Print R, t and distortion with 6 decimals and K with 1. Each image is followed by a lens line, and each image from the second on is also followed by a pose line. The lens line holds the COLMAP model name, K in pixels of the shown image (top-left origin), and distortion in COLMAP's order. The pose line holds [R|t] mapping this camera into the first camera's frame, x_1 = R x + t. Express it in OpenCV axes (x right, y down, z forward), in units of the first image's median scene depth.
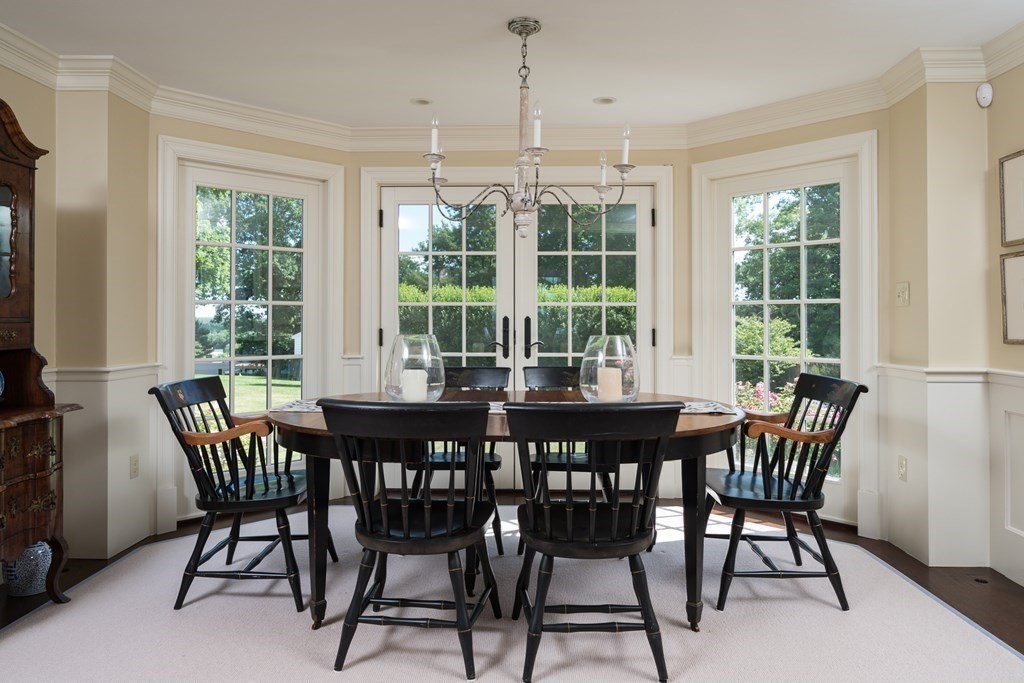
lens RADIAL K [[681.1, 0, 514.3], [0, 681.1, 319.8], [0, 0, 1]] dist [-0.002618, -0.000653]
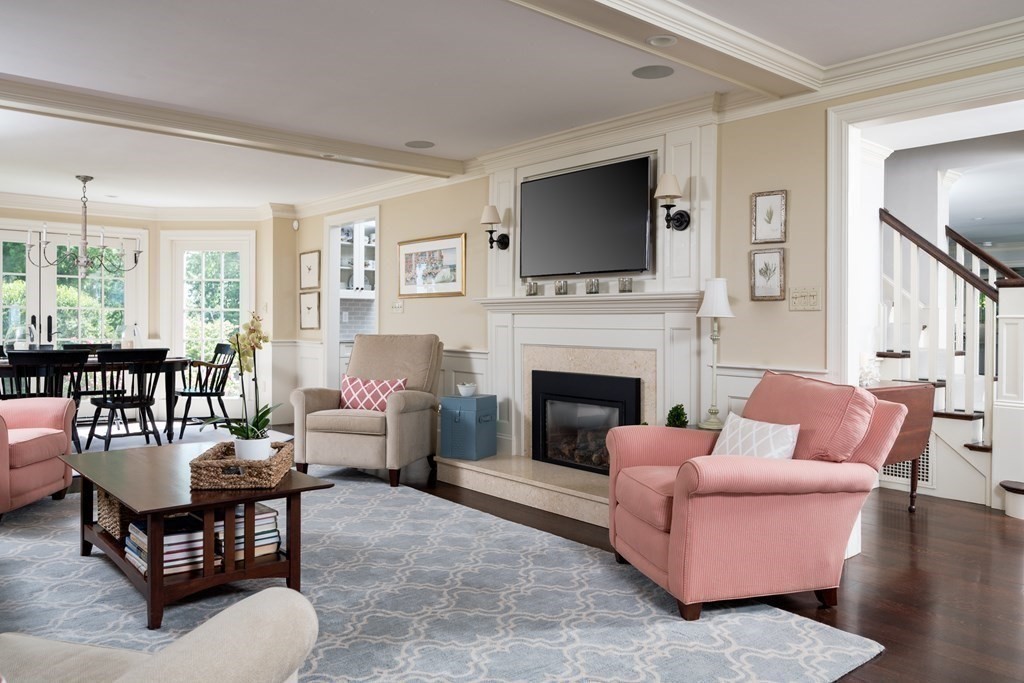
lens RADIAL K [[761.4, 0, 512.0], [0, 761.4, 341.5], [0, 0, 1]] dist [0.003408, 0.000085]
pose [[0.745185, -0.005845, 0.666833, -0.604170], [-0.007250, 0.999831, 0.016865, 0.029267], [-0.666819, -0.017402, 0.745017, -1.733698]]
